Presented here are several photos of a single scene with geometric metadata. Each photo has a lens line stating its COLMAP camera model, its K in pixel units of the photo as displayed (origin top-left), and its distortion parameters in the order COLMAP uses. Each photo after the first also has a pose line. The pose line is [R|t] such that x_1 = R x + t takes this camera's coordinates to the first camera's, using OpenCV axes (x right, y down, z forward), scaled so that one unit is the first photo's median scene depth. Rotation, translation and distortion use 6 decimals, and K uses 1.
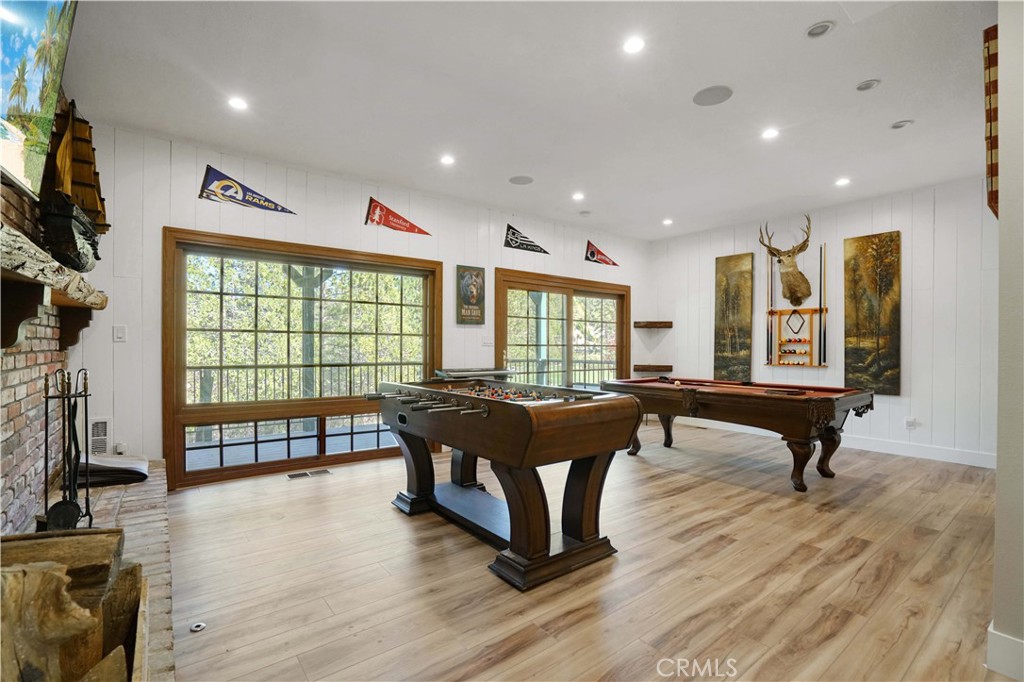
lens RADIAL K [[454.3, 0, 510.0], [0, 454.3, 341.5], [0, 0, 1]] dist [-0.019735, 0.002220]
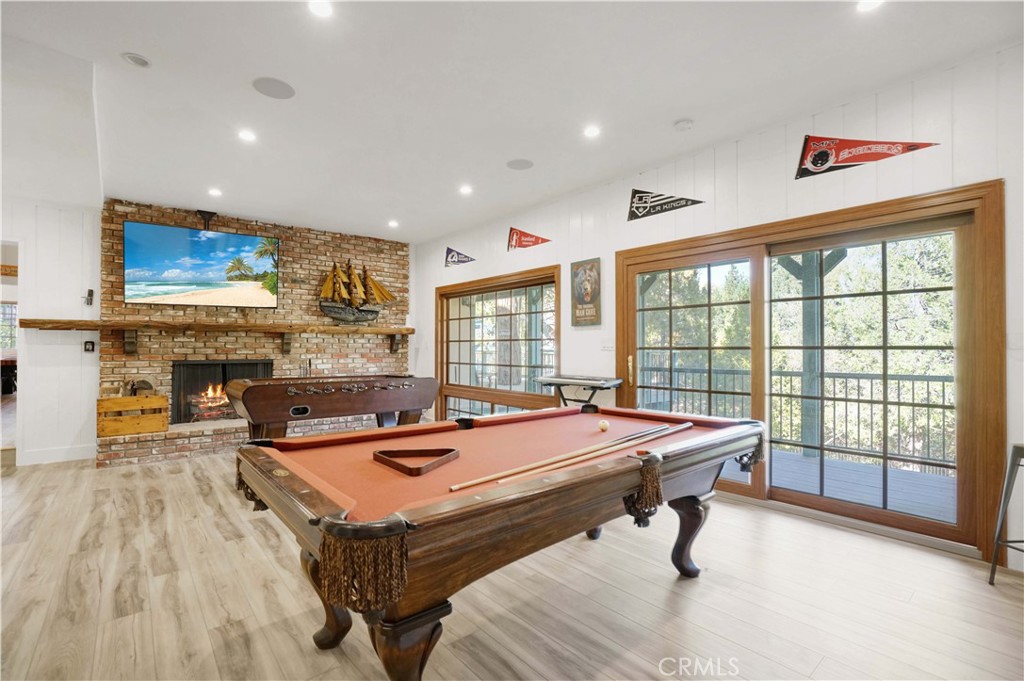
lens RADIAL K [[454.3, 0, 511.2], [0, 454.3, 348.1], [0, 0, 1]] dist [-0.019735, 0.002220]
pose [[0.055536, -0.002928, -0.998452, 0.908158], [0.006406, 0.999976, -0.002576, 0.008245], [0.998436, -0.006253, 0.055554, 0.929685]]
